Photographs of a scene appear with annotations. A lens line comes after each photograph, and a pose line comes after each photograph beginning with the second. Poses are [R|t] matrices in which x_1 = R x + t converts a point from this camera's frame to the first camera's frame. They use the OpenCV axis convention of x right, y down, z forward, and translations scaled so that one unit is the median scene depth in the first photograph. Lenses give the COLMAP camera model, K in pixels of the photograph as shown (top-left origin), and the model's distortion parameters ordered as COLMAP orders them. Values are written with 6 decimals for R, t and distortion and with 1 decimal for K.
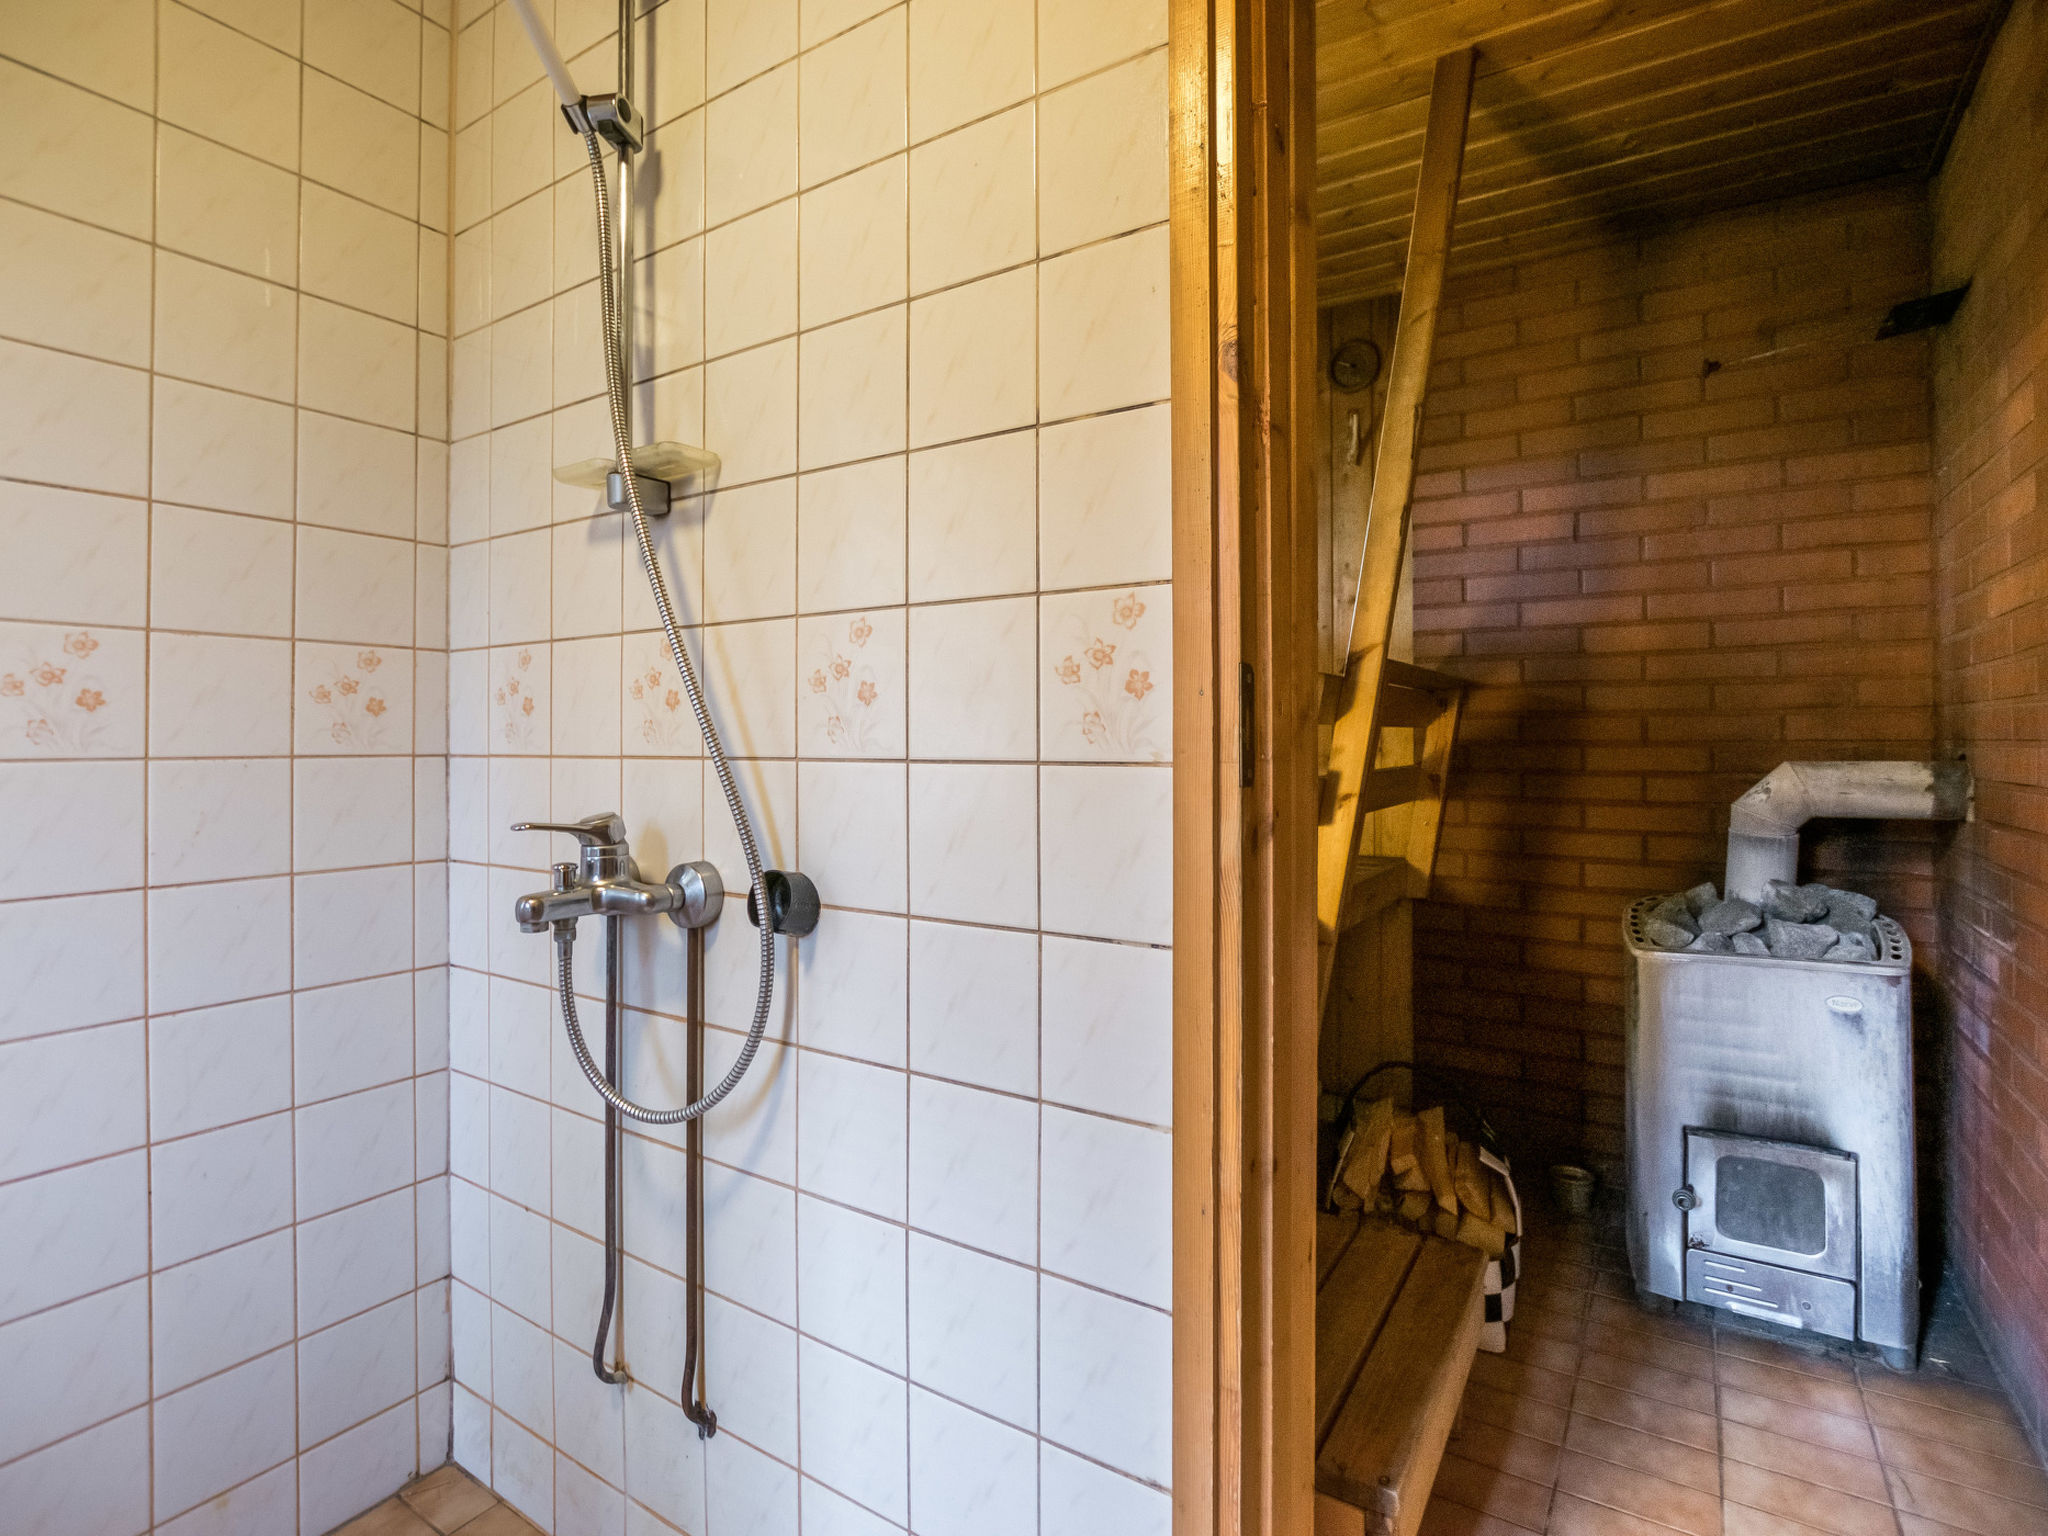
lens RADIAL K [[1014.5, 0, 1014.9], [0, 1014.5, 760.3], [0, 0, 1]] dist [-0.026044, -0.000940]
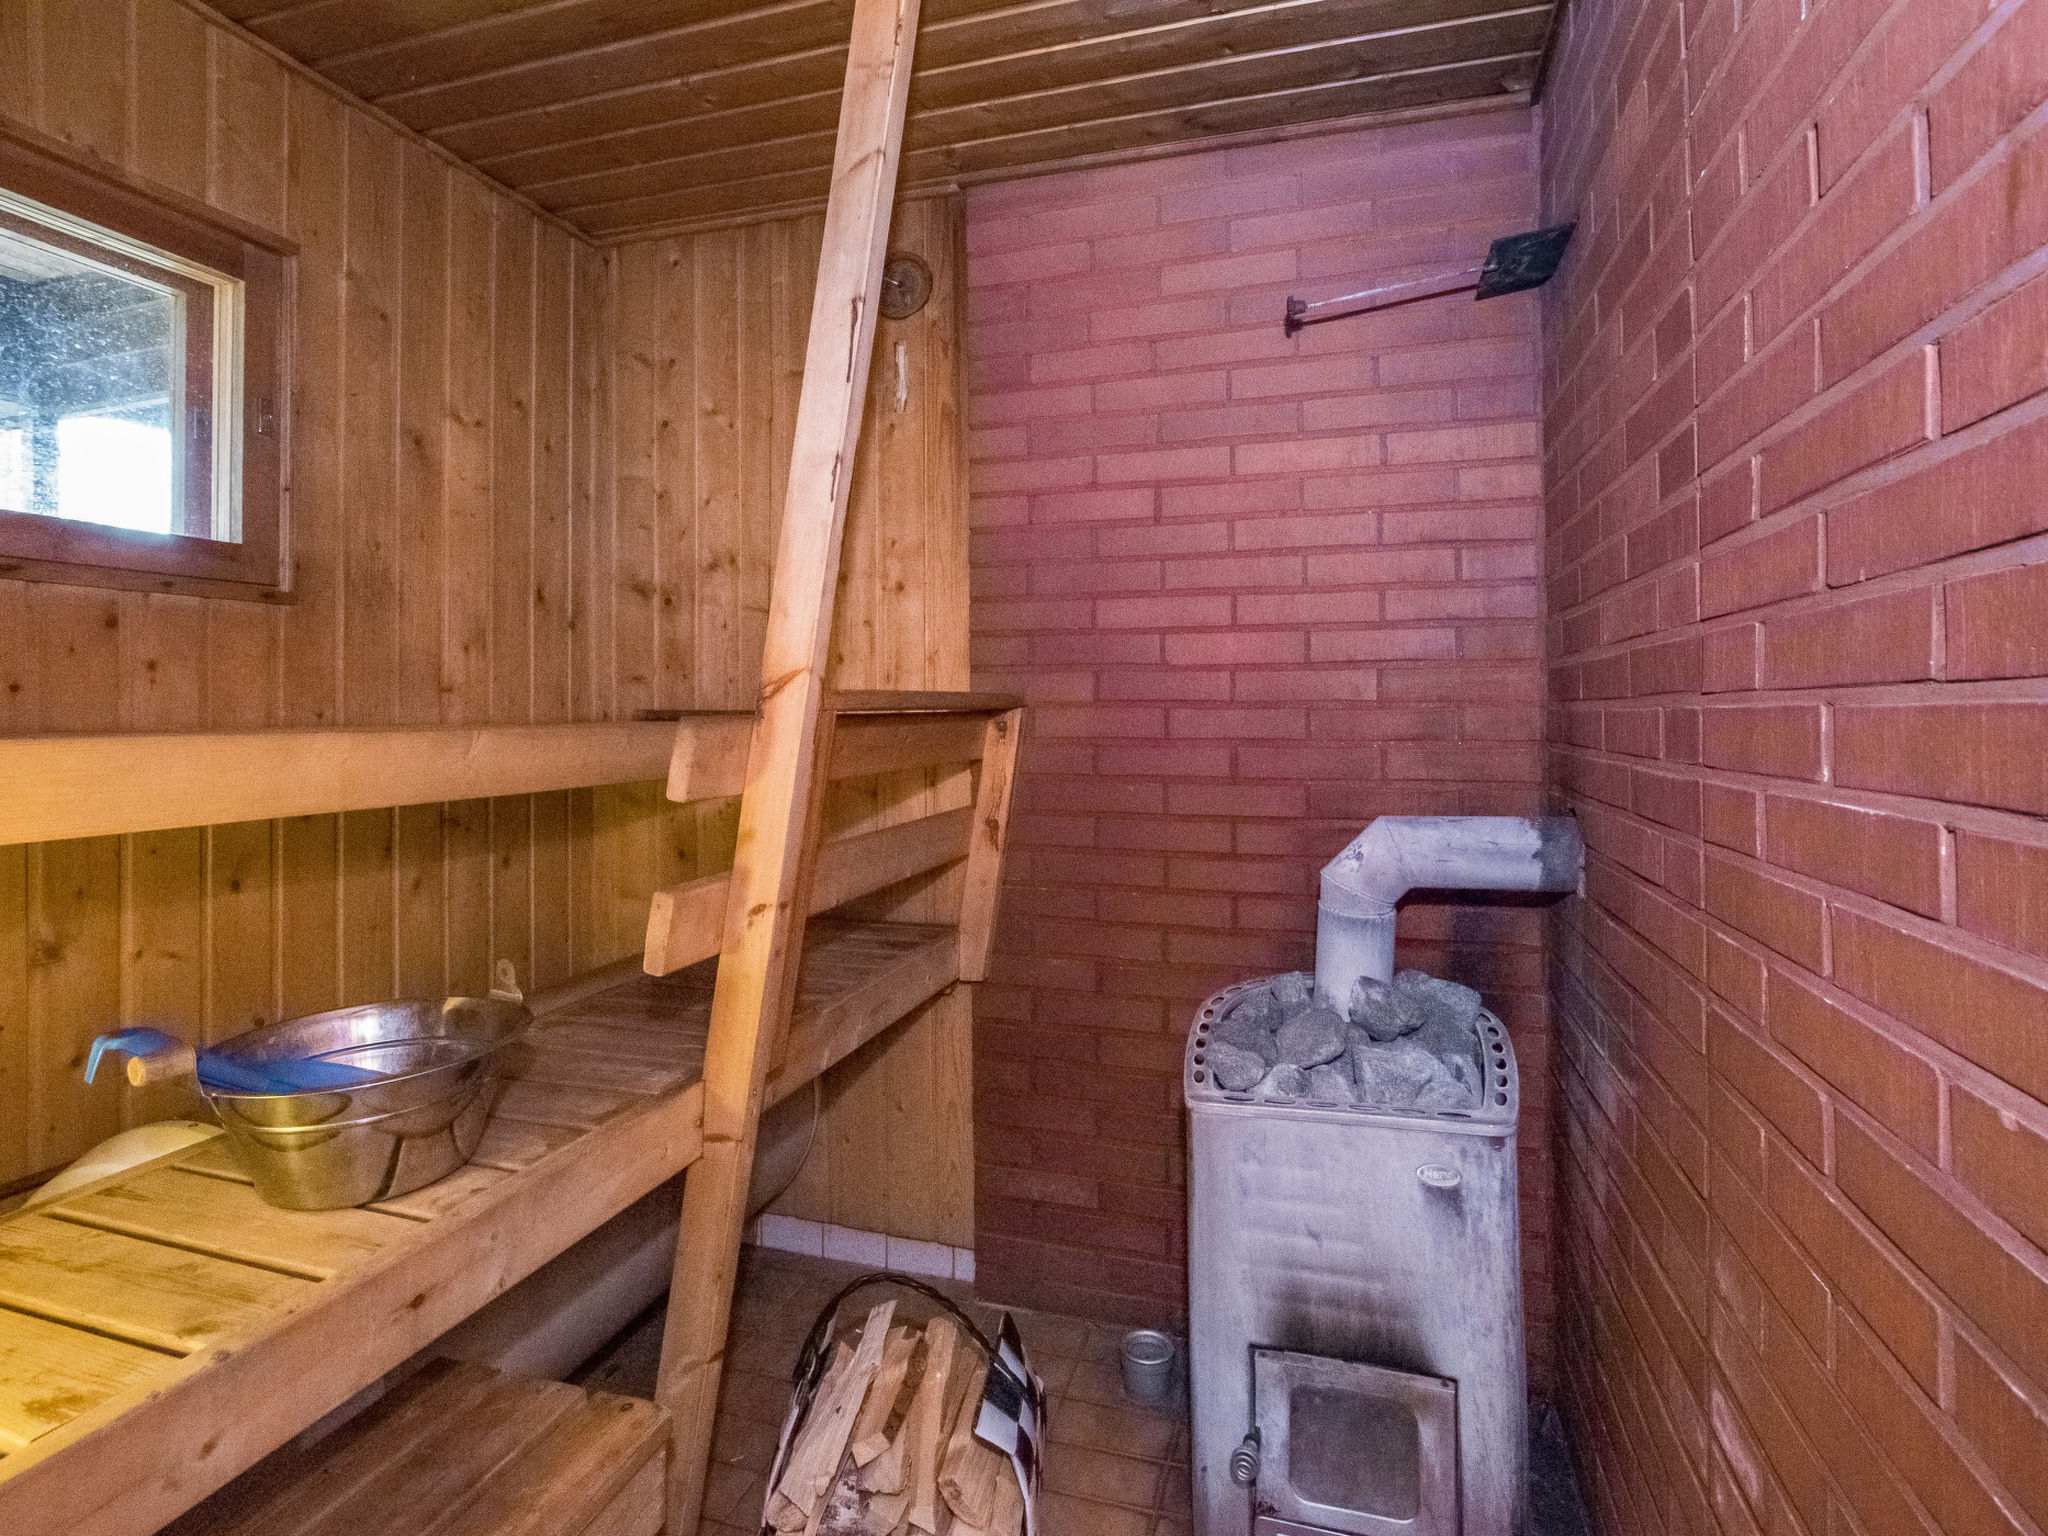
lens RADIAL K [[1026.1, 0, 1031.7], [0, 1026.1, 729.3], [0, 0, 1]] dist [-0.026987, 0.001127]
pose [[0.959756, -0.006438, 0.280760, 0.301233], [0.007060, 0.999974, -0.001204, -0.071276], [-0.280746, 0.003137, 0.959777, 0.325495]]
